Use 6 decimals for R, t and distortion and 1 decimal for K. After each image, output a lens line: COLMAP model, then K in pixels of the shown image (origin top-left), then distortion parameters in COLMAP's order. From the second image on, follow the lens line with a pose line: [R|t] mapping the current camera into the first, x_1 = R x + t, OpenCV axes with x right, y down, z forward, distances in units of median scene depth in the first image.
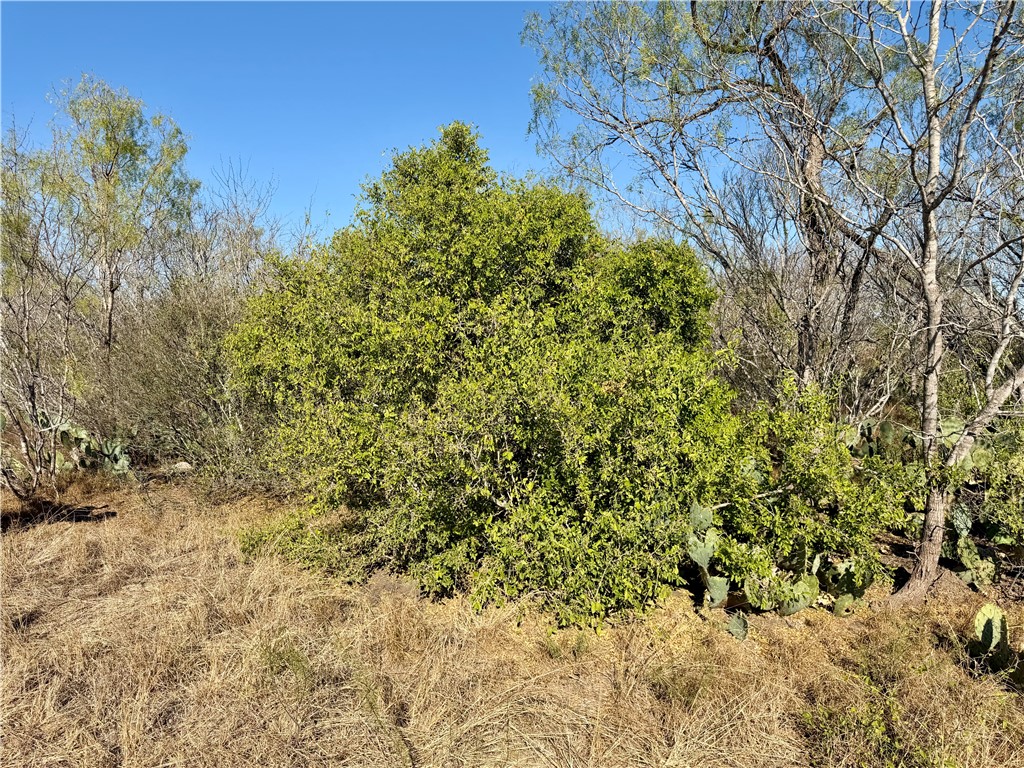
lens RADIAL K [[761.8, 0, 512.0], [0, 761.8, 384.0], [0, 0, 1]] dist [0.062592, -0.066920]
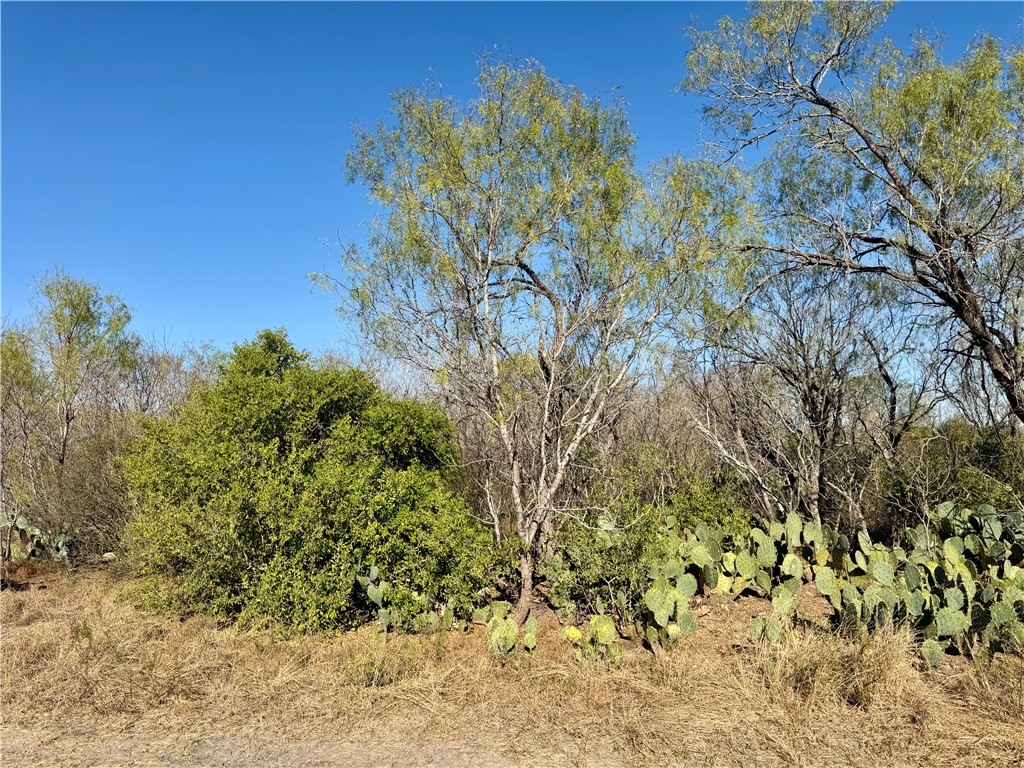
lens RADIAL K [[761.8, 0, 512.0], [0, 761.8, 384.0], [0, 0, 1]] dist [0.062592, -0.066920]
pose [[0.999994, -0.003472, -0.000902, 0.269440], [0.003323, 0.991287, -0.131677, -0.008232], [0.001352, 0.131673, 0.991292, -0.353802]]
